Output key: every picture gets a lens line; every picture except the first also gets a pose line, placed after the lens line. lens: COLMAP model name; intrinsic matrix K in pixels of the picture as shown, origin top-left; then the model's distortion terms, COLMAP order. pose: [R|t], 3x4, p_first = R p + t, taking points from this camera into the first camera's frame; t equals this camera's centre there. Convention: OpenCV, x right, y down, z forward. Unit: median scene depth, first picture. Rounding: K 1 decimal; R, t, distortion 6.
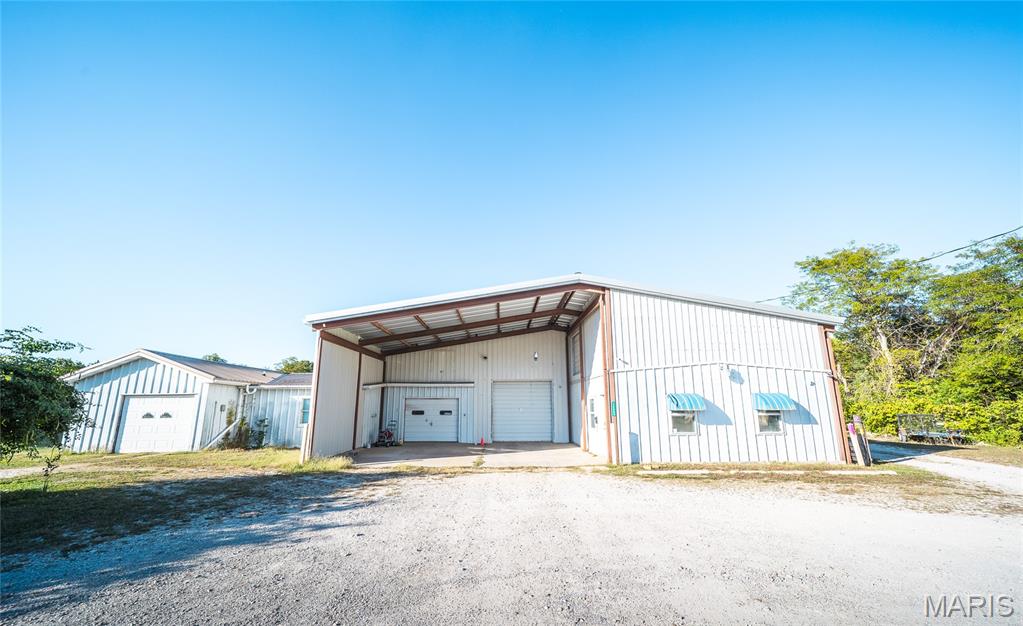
lens RADIAL K [[384.9, 0, 526.5], [0, 384.9, 336.0], [0, 0, 1]] dist [-0.002858, -0.001045]
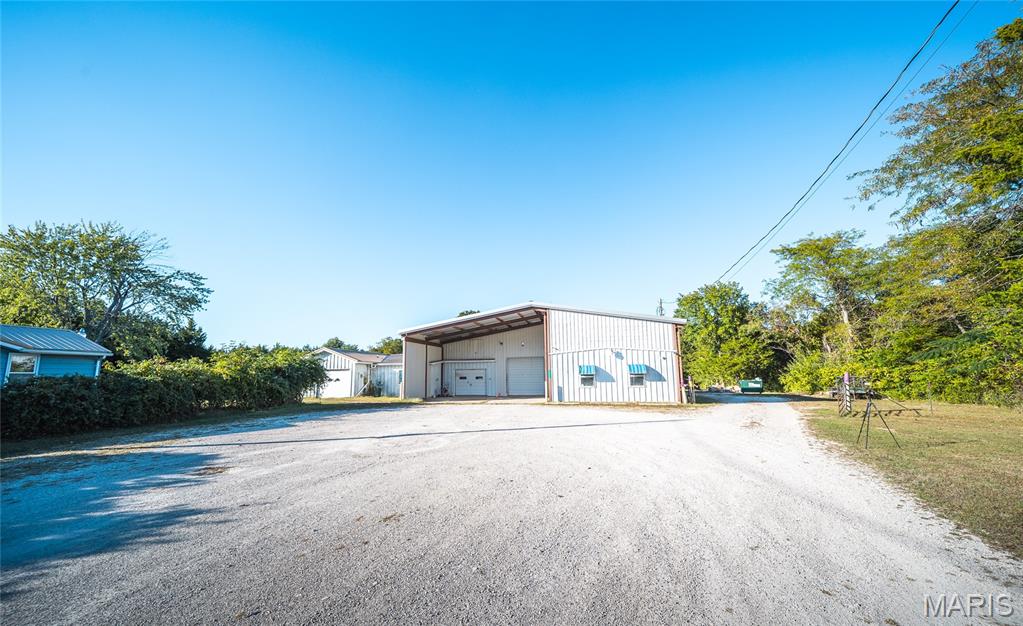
lens RADIAL K [[384.9, 0, 523.5], [0, 384.9, 329.1], [0, 0, 1]] dist [-0.002858, -0.001045]
pose [[0.978403, -0.034726, -0.203769, 0.433978], [0.047357, 0.997225, 0.057443, -0.127074], [0.201209, -0.065852, 0.977332, -0.755194]]
